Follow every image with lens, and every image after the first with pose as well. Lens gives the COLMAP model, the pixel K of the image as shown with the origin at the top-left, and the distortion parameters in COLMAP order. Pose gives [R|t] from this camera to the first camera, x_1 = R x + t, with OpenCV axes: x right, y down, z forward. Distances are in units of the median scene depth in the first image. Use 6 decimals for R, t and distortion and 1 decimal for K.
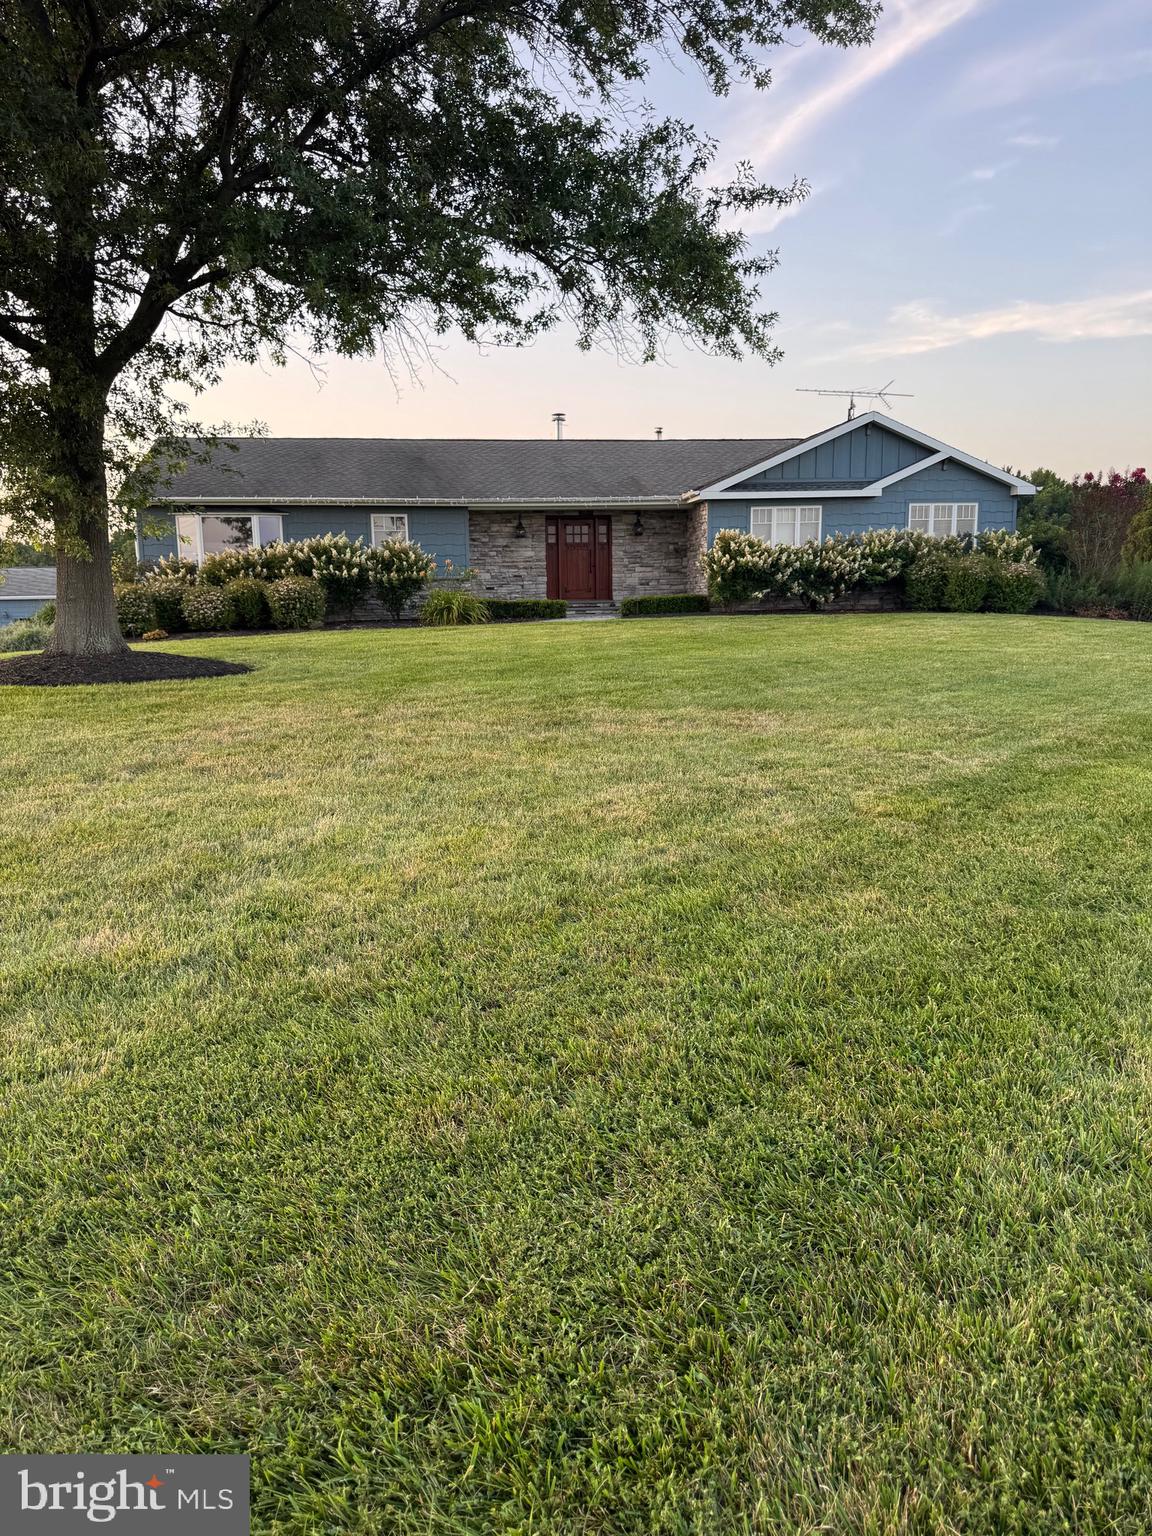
lens RADIAL K [[1058.4, 0, 577.8], [0, 1058.4, 768.4], [0, 0, 1]] dist [0.008402, -0.001477]
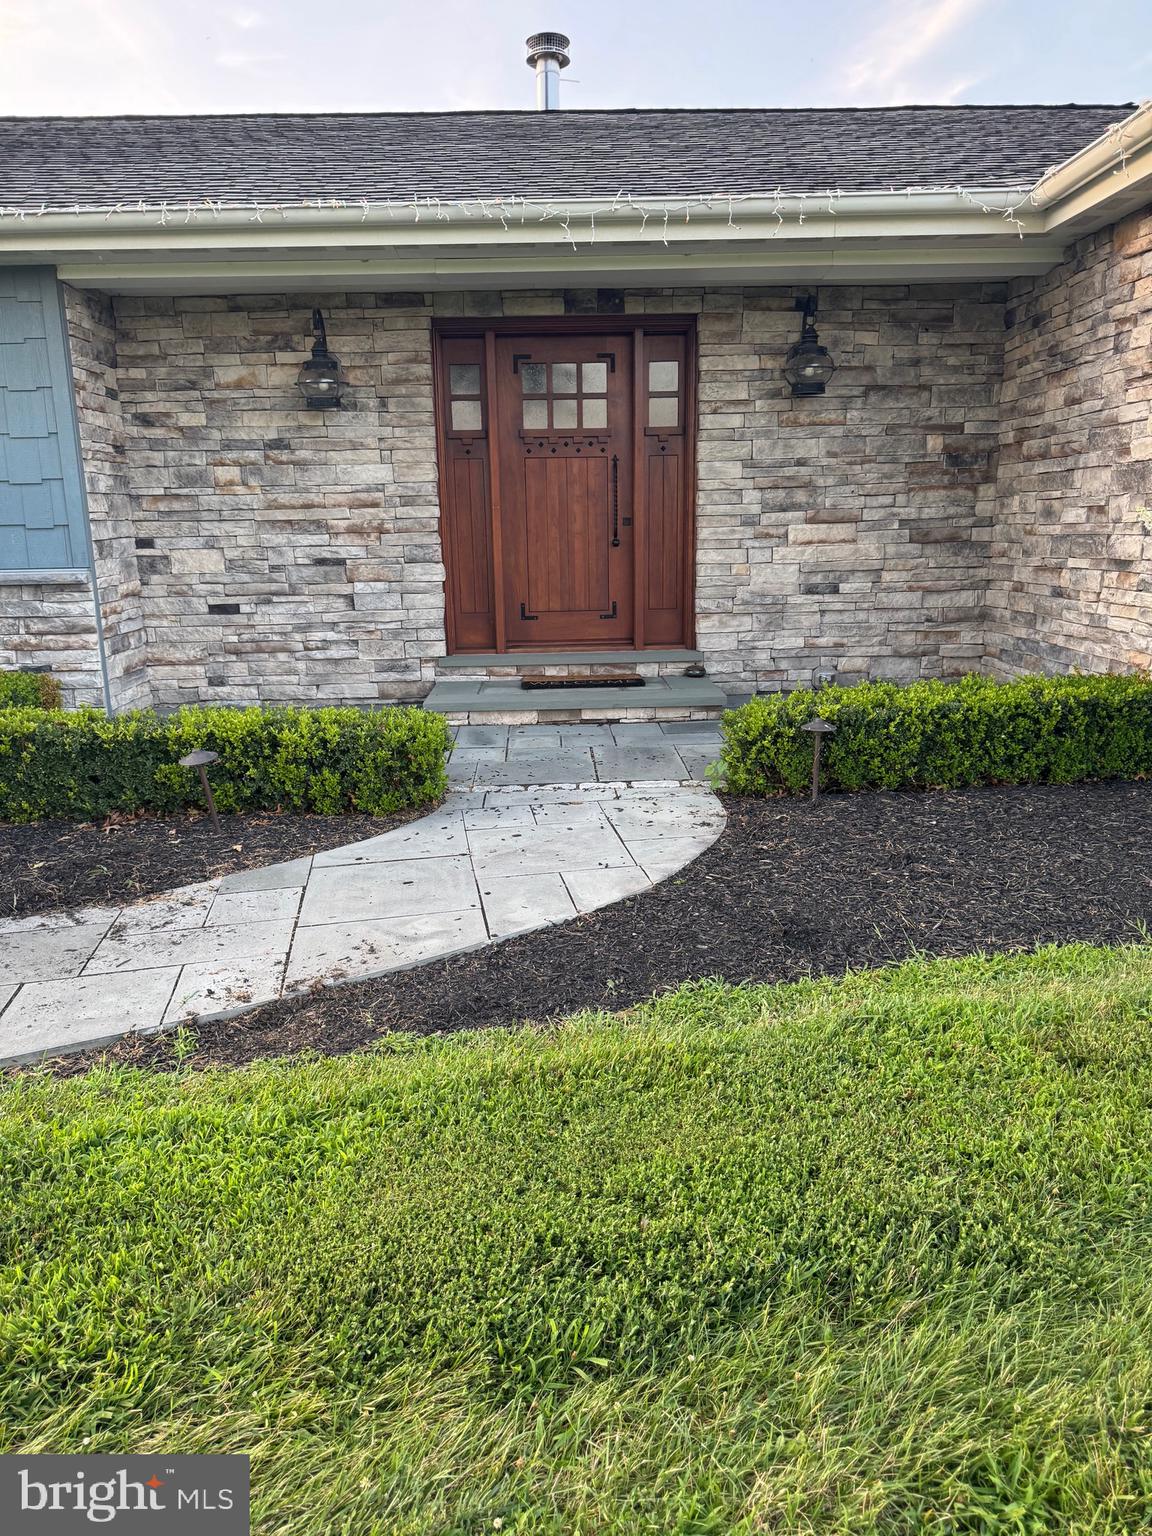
lens RADIAL K [[1058.4, 0, 573.8], [0, 1058.4, 767.5], [0, 0, 1]] dist [0.008402, -0.001477]
pose [[0.993515, 0.022445, -0.111465, 0.032940], [-0.015487, 0.997899, 0.062904, -0.148017], [0.112643, -0.060770, 0.991776, 0.743315]]
